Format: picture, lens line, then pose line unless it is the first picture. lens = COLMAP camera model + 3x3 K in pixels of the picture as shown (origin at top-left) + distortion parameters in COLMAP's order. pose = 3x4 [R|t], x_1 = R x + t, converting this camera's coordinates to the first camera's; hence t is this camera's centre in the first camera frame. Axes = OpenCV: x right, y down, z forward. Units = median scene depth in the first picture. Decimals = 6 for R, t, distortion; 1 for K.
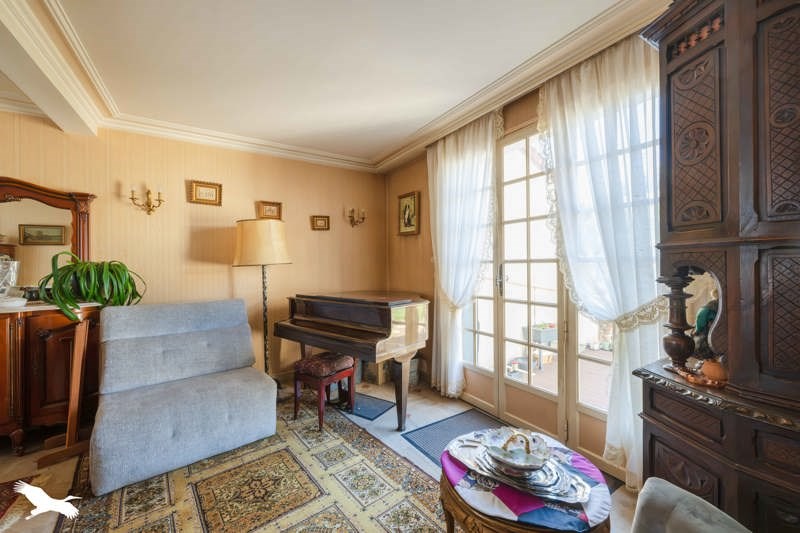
lens RADIAL K [[319.7, 0, 406.8], [0, 319.7, 264.1], [0, 0, 1]] dist [0.000023, 0.000047]
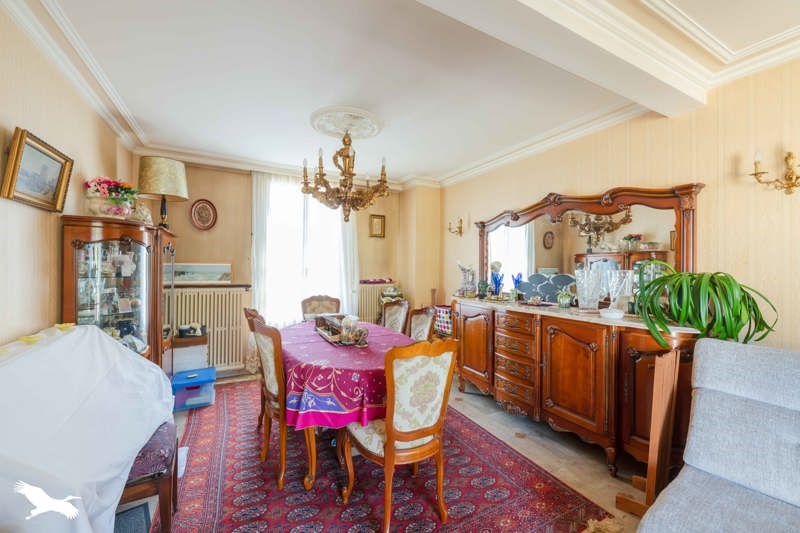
lens RADIAL K [[319.7, 0, 404.0], [0, 319.7, 267.0], [0, 0, 1]] dist [0.000023, 0.000047]
pose [[-0.073573, 0.001806, -0.997288, -0.178613], [-0.007551, 0.999969, 0.002368, -0.016839], [0.997261, 0.007705, -0.073557, 0.368628]]
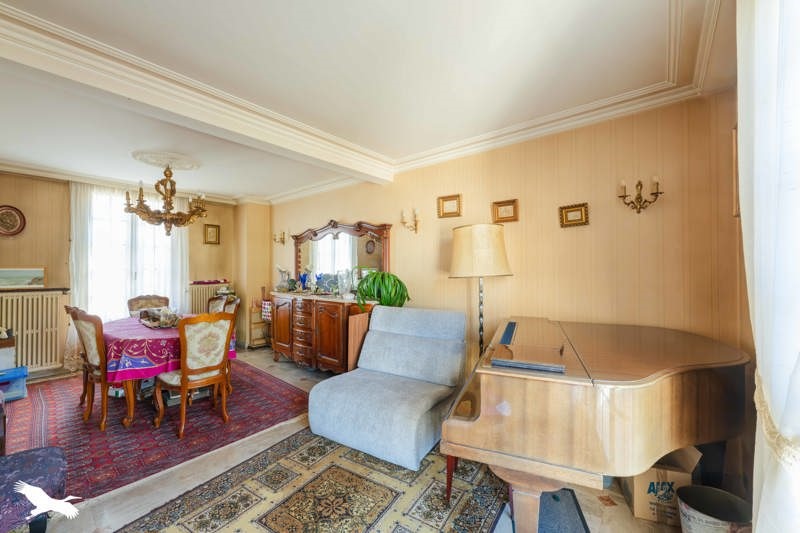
lens RADIAL K [[319.7, 0, 406.5], [0, 319.7, 266.3], [0, 0, 1]] dist [0.000023, 0.000047]
pose [[0.298252, -0.001253, -0.954486, 0.394739], [0.000689, 0.999999, -0.001097, -0.030083], [0.954487, -0.000331, 0.298253, 0.667841]]
